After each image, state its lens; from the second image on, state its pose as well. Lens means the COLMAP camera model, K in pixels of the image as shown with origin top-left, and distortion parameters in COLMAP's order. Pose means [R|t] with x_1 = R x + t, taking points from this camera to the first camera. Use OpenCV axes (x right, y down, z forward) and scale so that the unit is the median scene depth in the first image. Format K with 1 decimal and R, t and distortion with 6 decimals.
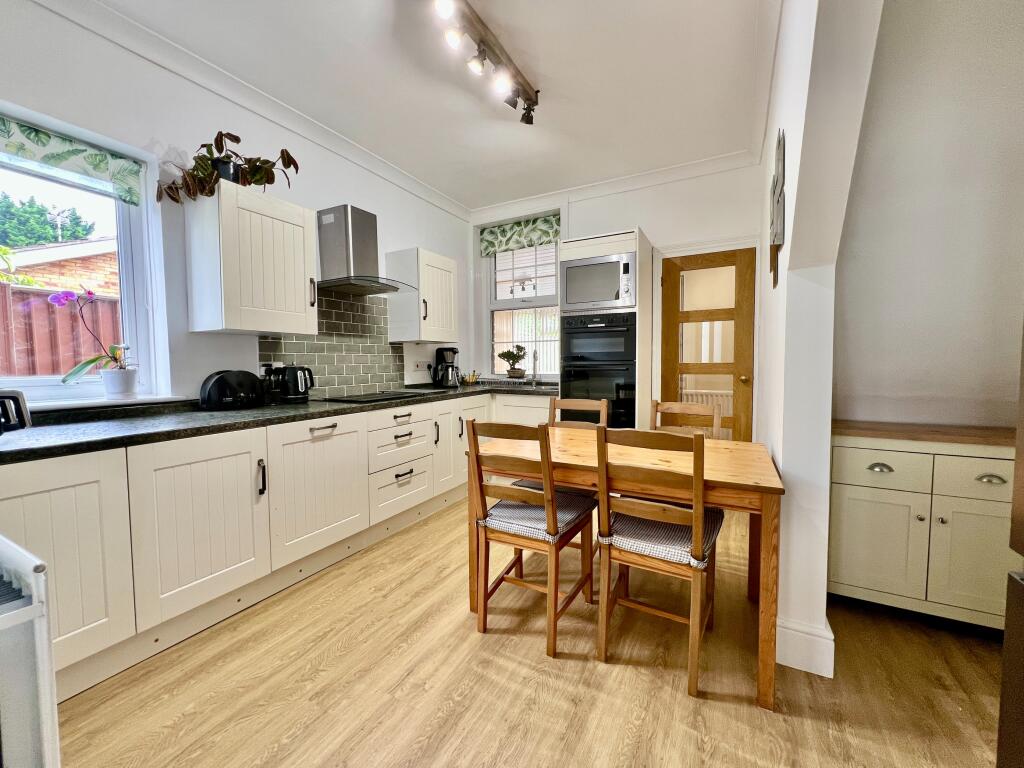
lens RADIAL K [[410.7, 0, 510.9], [0, 410.7, 382.1], [0, 0, 1]] dist [-0.000376, -0.000093]
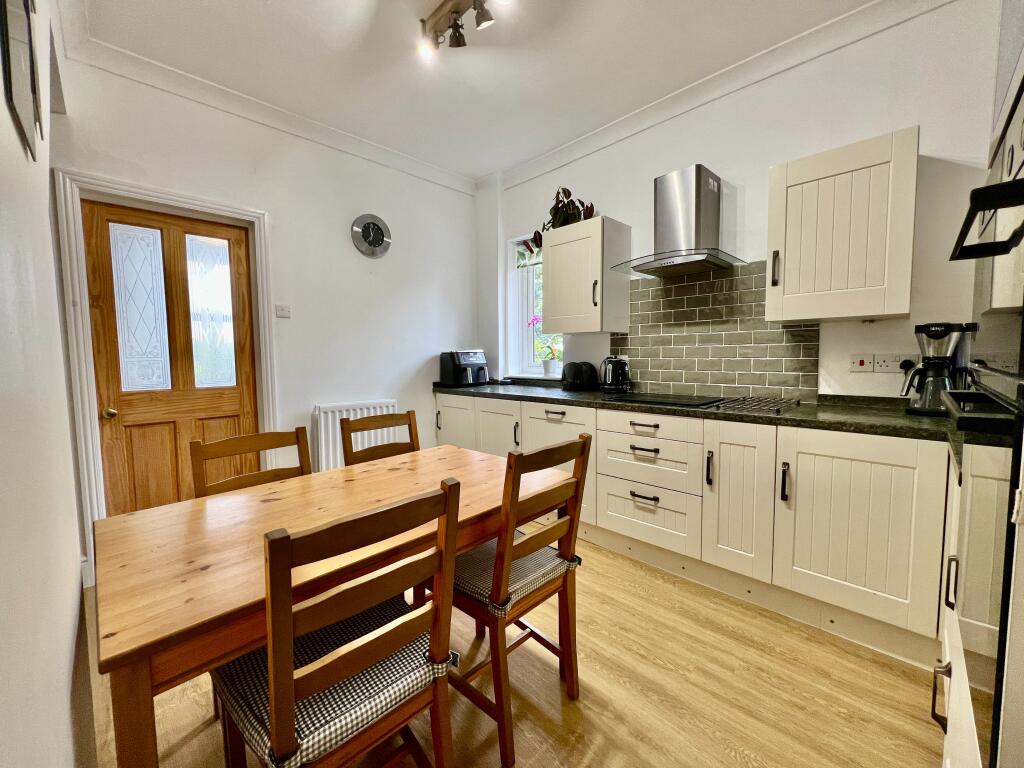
lens RADIAL K [[410.7, 0, 510.9], [0, 410.7, 382.1], [0, 0, 1]] dist [-0.000376, -0.000093]
pose [[-0.278500, 0.078252, -0.957243, 0.536446], [-0.035232, 0.995172, 0.091603, -0.061293], [0.959790, 0.059237, -0.274399, 0.909426]]
